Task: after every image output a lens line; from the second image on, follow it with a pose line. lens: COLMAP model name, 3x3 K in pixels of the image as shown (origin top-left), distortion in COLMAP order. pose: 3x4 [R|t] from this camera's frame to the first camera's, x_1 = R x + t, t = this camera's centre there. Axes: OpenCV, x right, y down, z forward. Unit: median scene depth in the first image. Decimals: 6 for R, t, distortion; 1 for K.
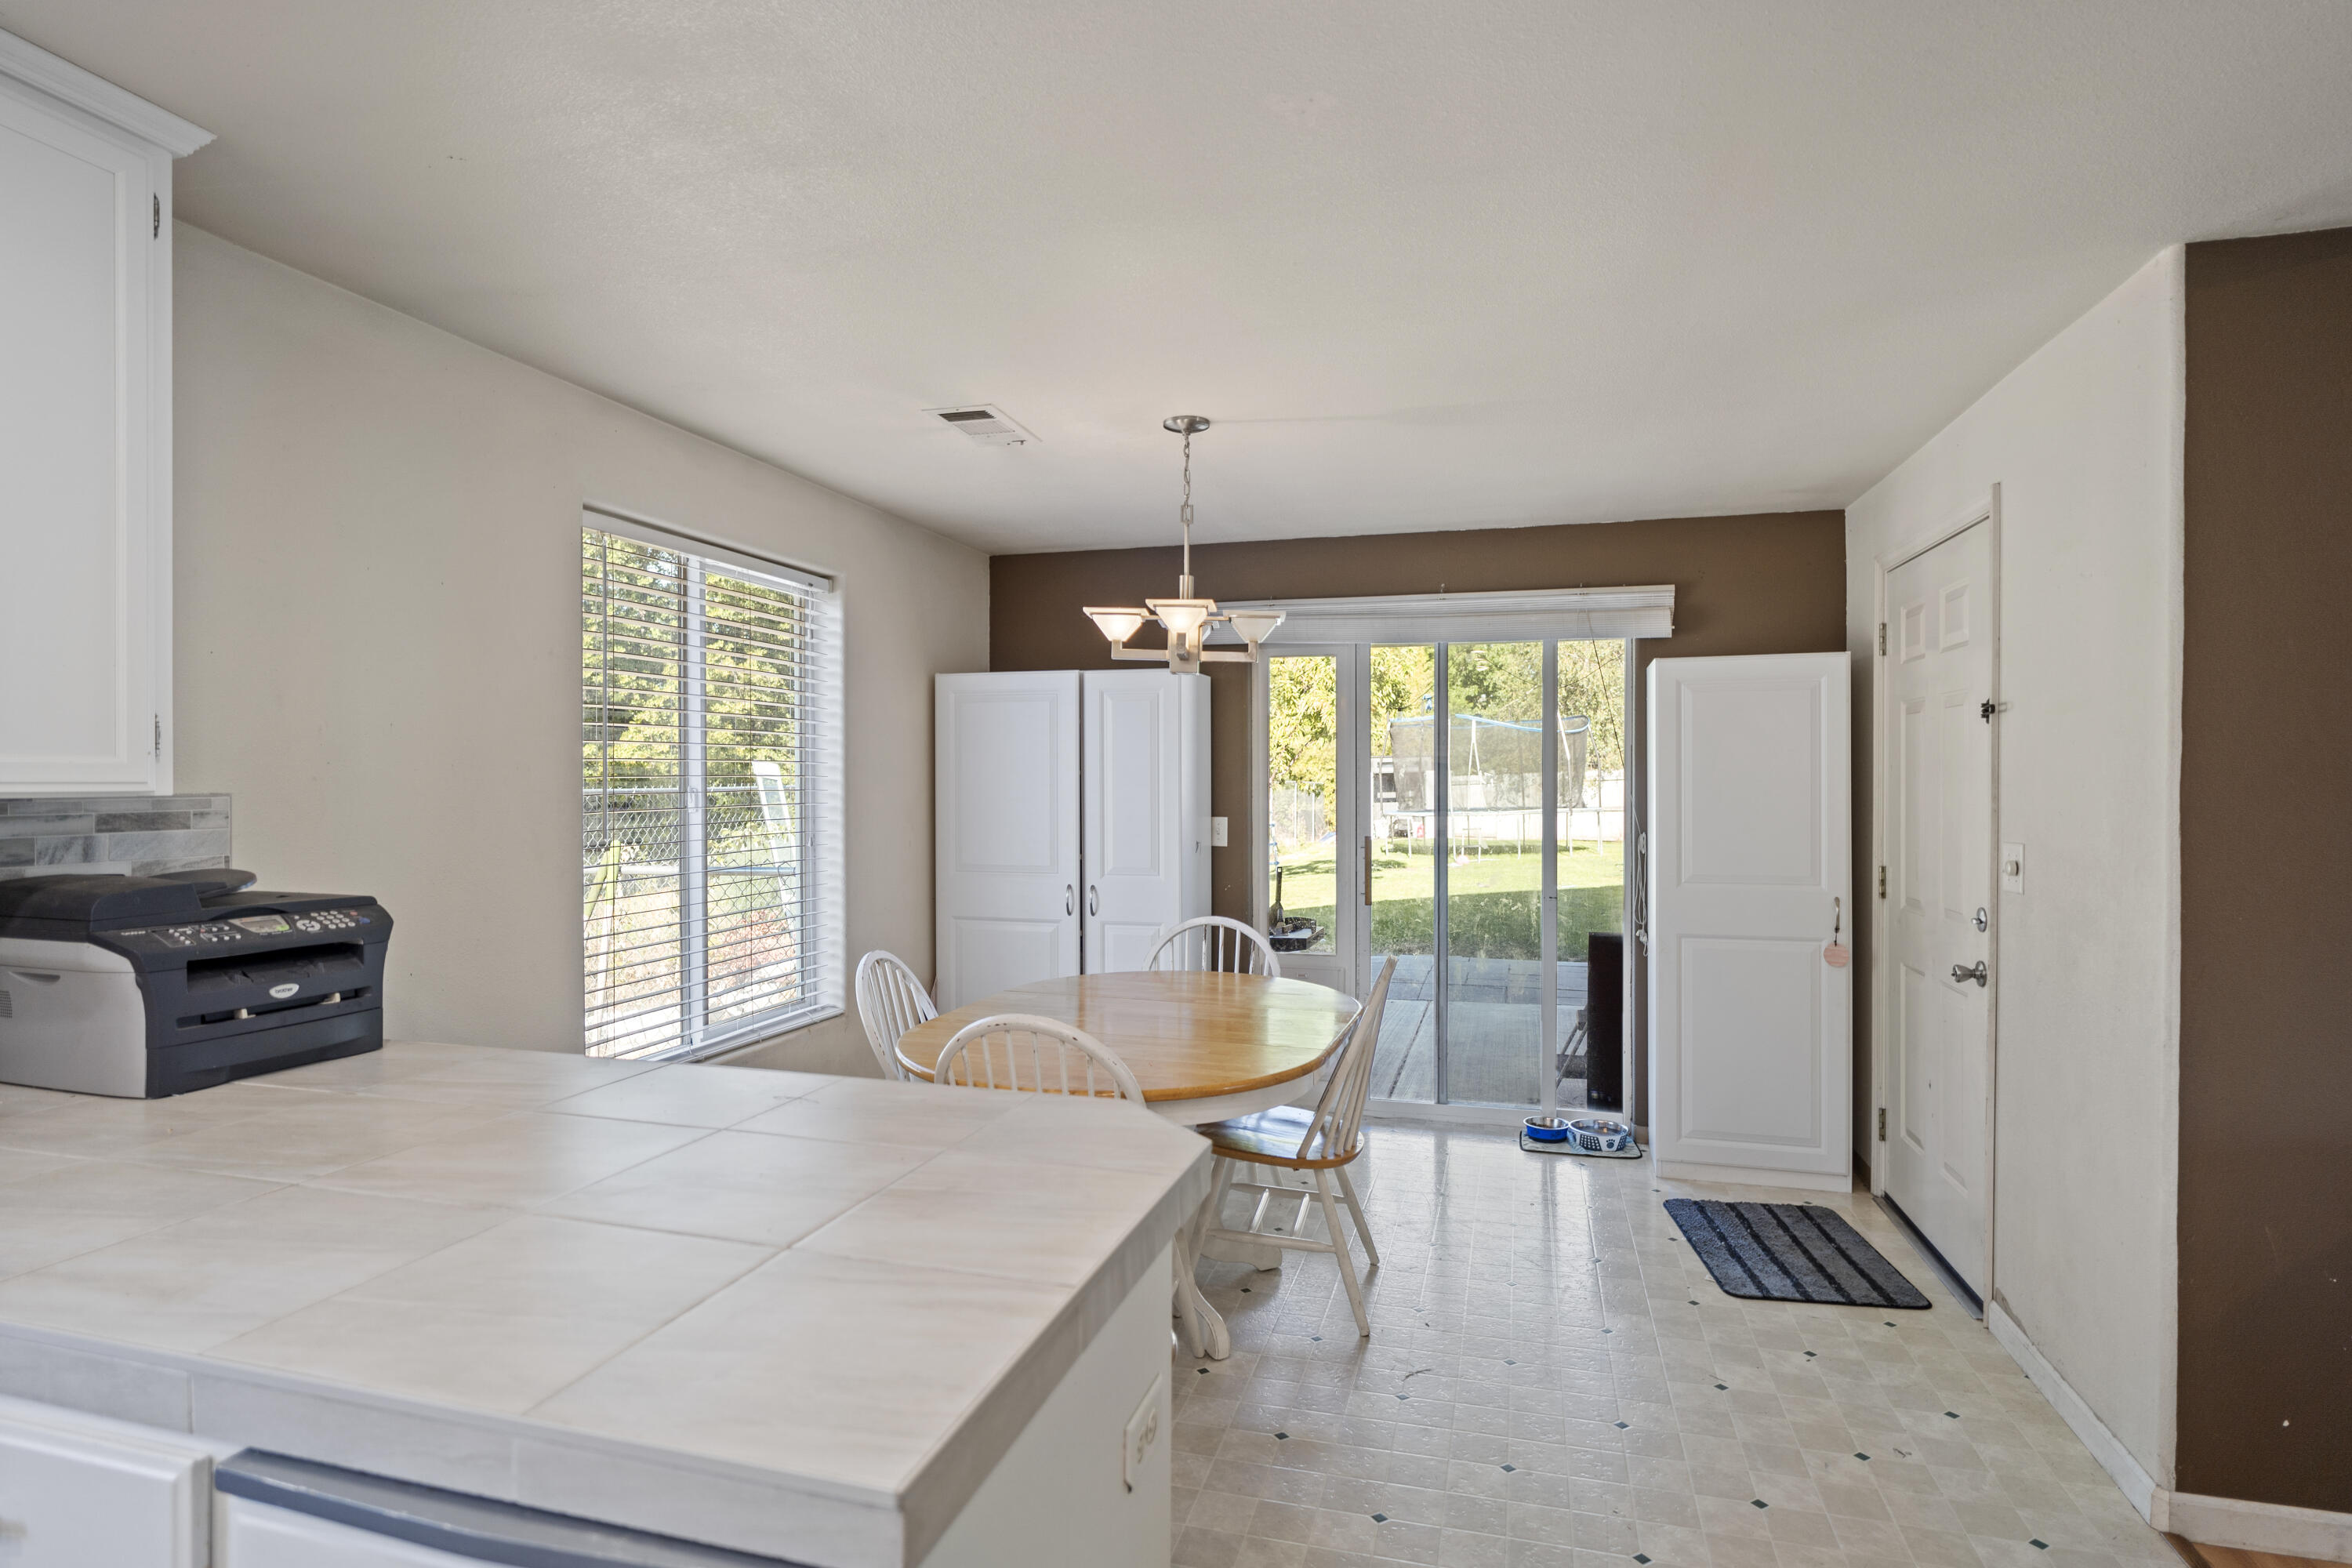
lens RADIAL K [[1200.7, 0, 1184.5], [0, 1200.7, 781.0], [0, 0, 1]] dist [-0.000523, -0.000133]
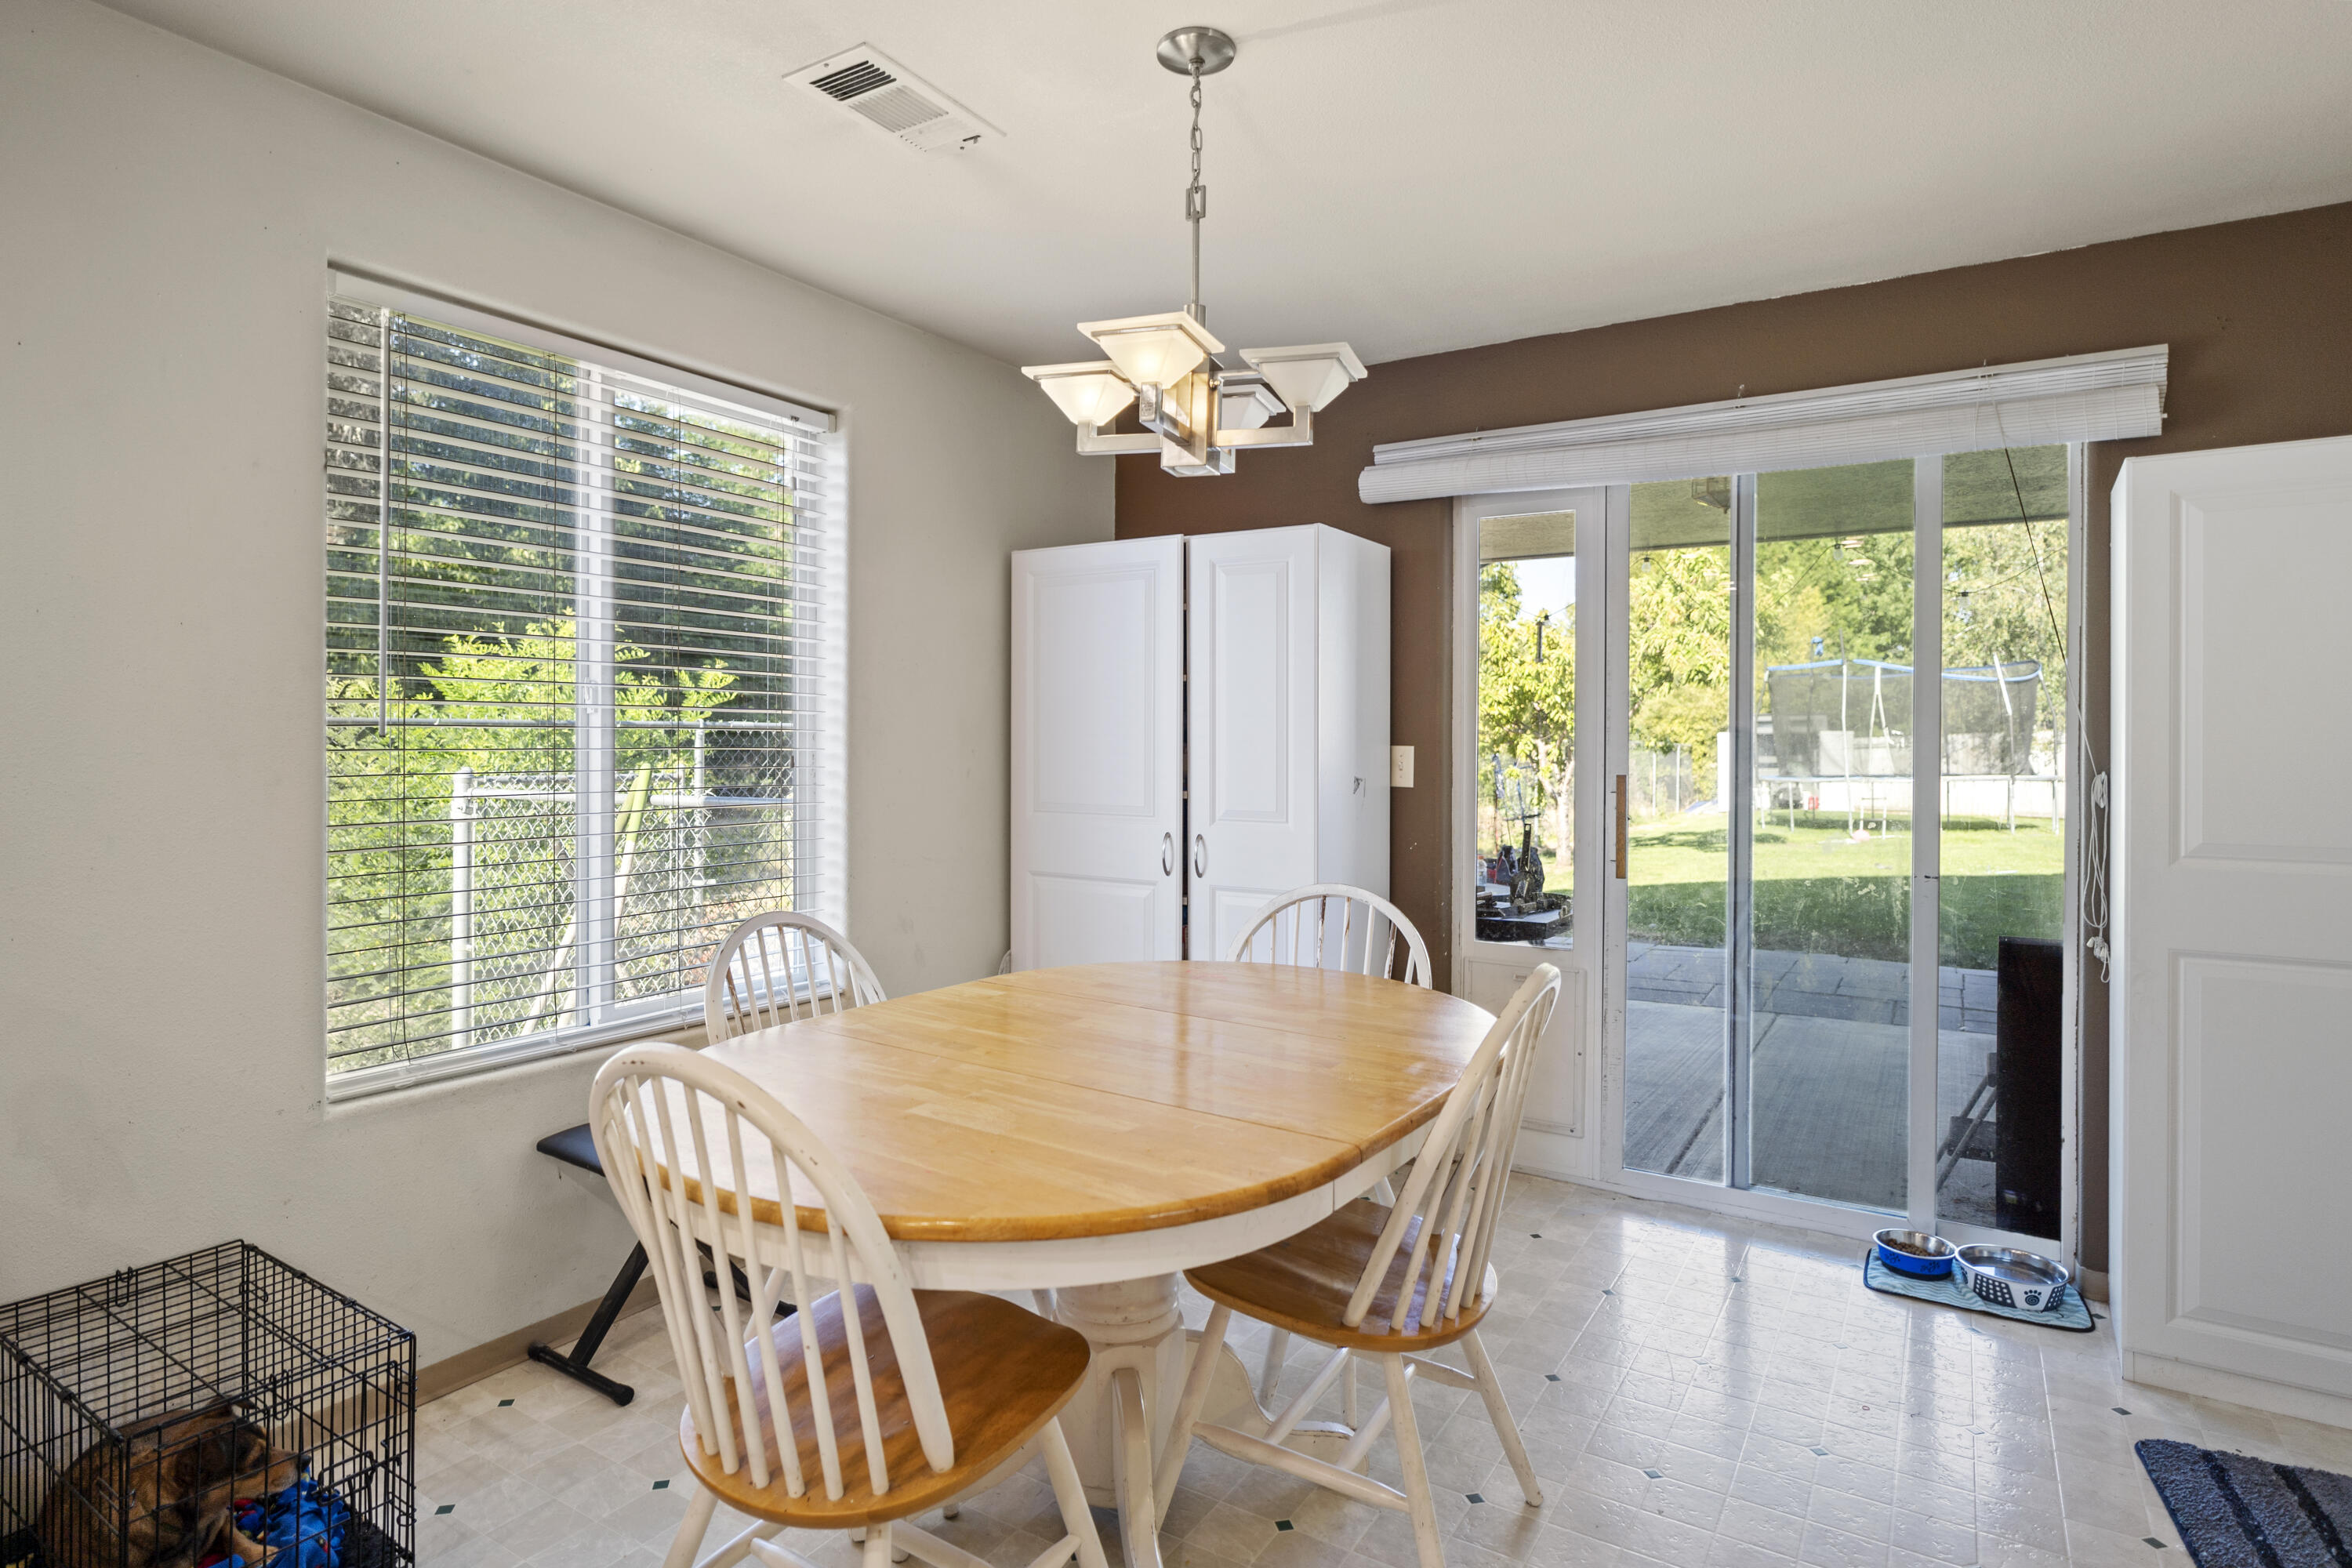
lens RADIAL K [[1226.7, 0, 1178.7], [0, 1226.7, 741.2], [0, 0, 1]] dist [-0.004589, 0.000316]
pose [[0.957775, 0.007064, -0.287433, 0.121035], [-0.008120, 0.999964, -0.002481, 0.033157], [0.287405, 0.004710, 0.957798, 0.296044]]
